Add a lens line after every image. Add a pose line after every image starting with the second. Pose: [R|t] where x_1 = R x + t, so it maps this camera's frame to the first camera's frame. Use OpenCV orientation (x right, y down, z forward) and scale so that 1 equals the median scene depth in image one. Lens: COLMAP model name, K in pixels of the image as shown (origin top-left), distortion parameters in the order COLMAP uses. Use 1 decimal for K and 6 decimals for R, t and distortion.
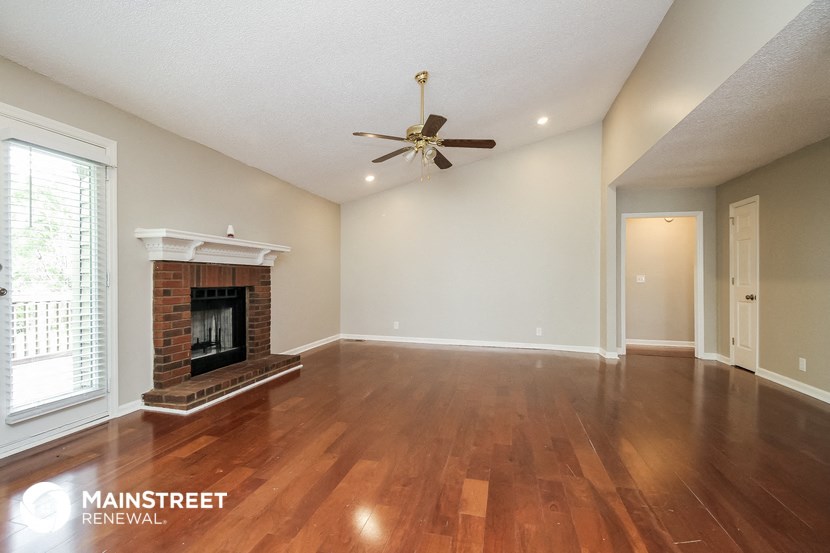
lens RADIAL K [[387.7, 0, 415.3], [0, 387.7, 277.3], [0, 0, 1]] dist [-0.000024, 0.000015]
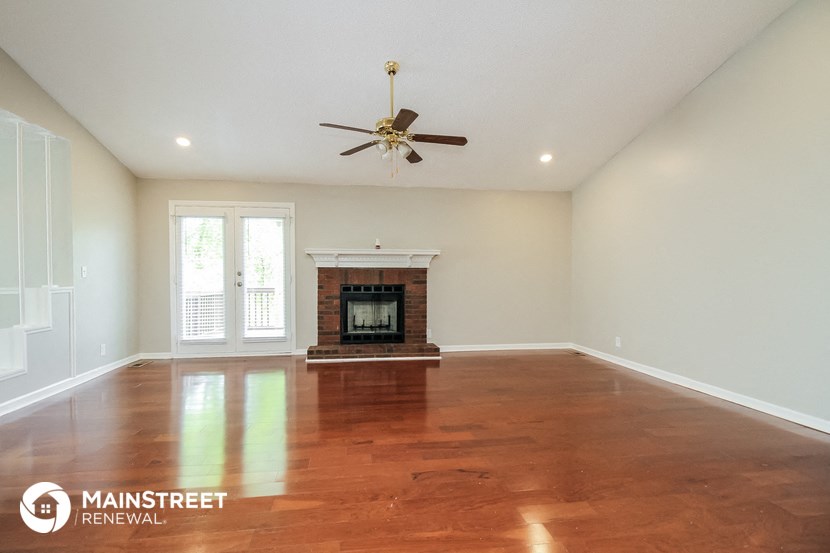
lens RADIAL K [[418.5, 0, 412.9], [0, 418.5, 277.0], [0, 0, 1]] dist [-0.000064, -0.000097]
pose [[0.379252, 0.008924, -0.925250, 0.904572], [0.002040, 0.999943, 0.010481, -0.016264], [0.925291, -0.005863, 0.379212, 0.555477]]
